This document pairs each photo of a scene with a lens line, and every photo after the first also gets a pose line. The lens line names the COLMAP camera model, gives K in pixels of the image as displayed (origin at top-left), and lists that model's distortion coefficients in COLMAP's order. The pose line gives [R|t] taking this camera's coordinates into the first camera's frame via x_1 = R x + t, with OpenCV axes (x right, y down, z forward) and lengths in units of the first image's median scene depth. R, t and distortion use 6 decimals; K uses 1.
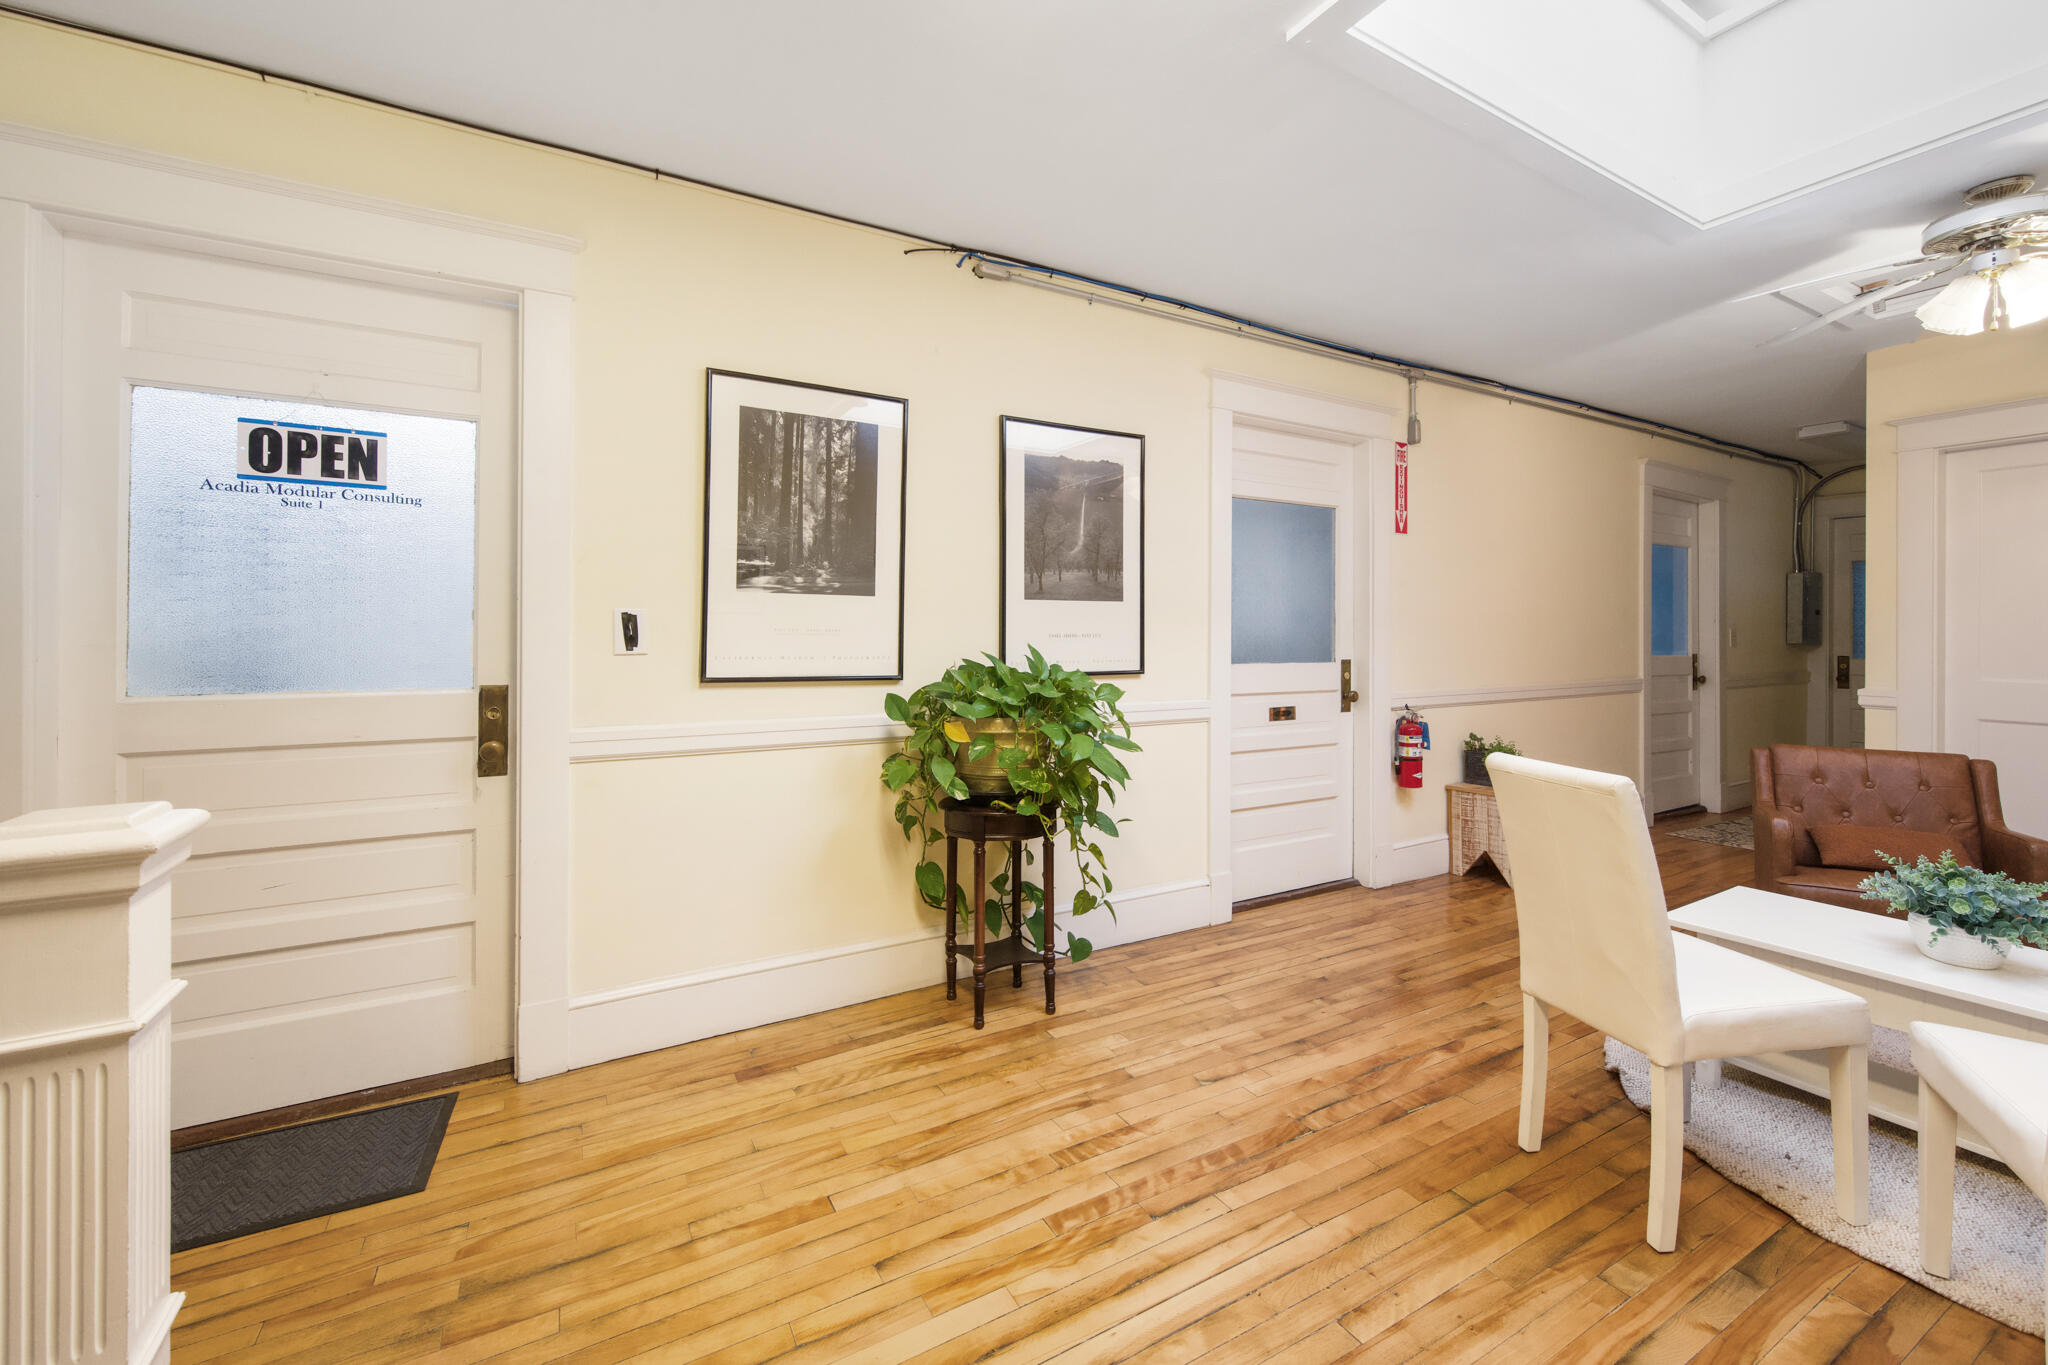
lens RADIAL K [[832.0, 0, 1042.3], [0, 832.0, 636.5], [0, 0, 1]] dist [-0.001842, 0.000059]
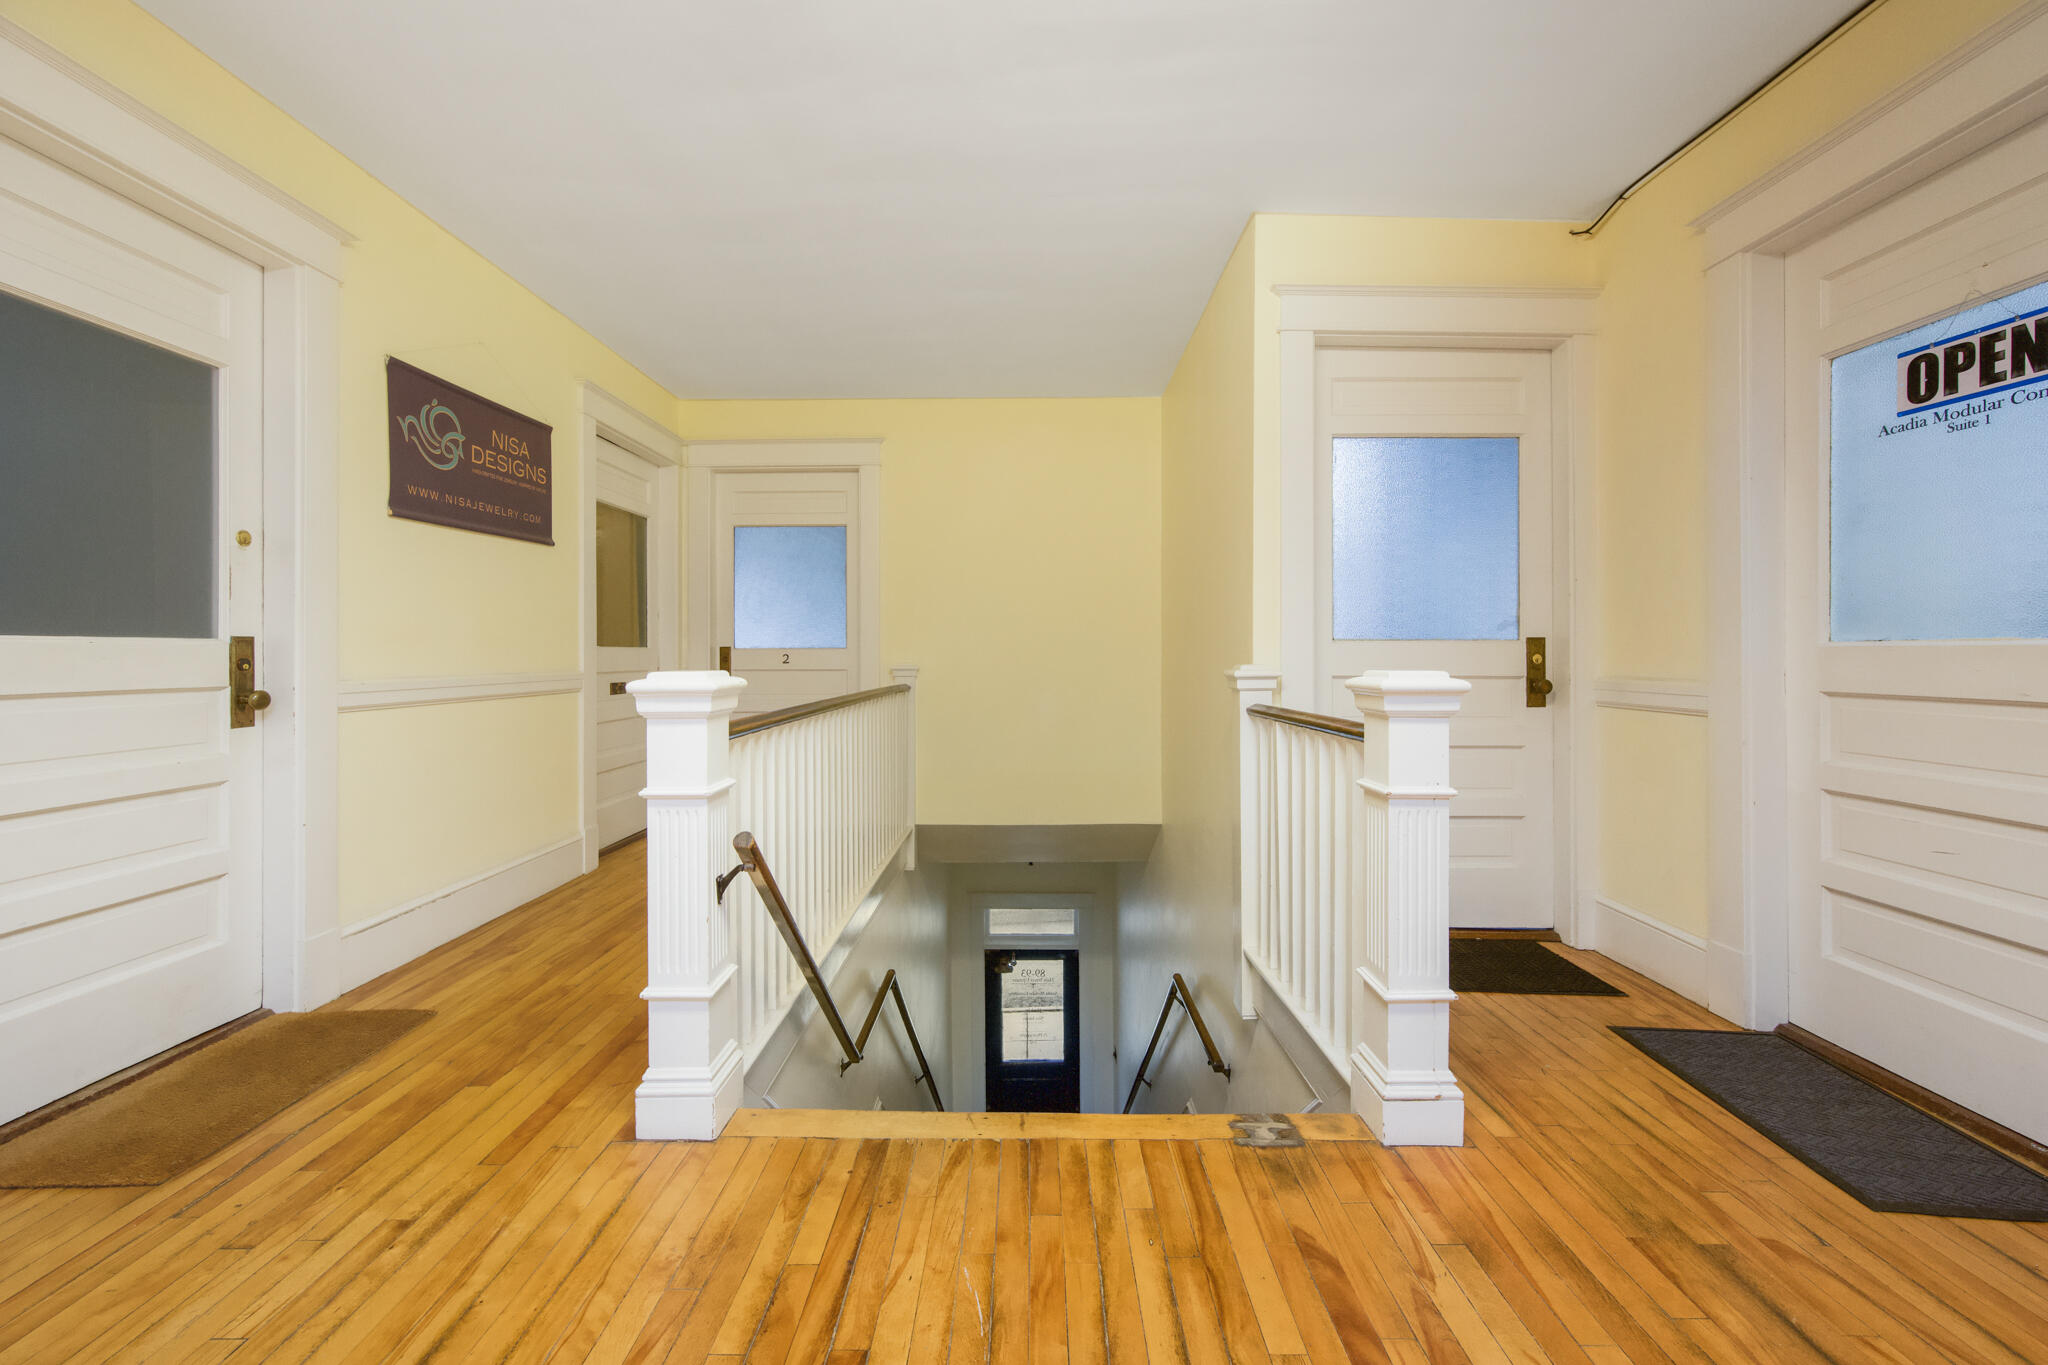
lens RADIAL K [[832.0, 0, 1028.0], [0, 832.0, 661.2], [0, 0, 1]] dist [-0.001842, 0.000059]
pose [[-0.512558, -0.000378, -0.858652, 0.377377], [-0.007224, 0.999966, 0.003872, 0.095966], [0.858622, 0.008188, -0.512544, 0.607360]]
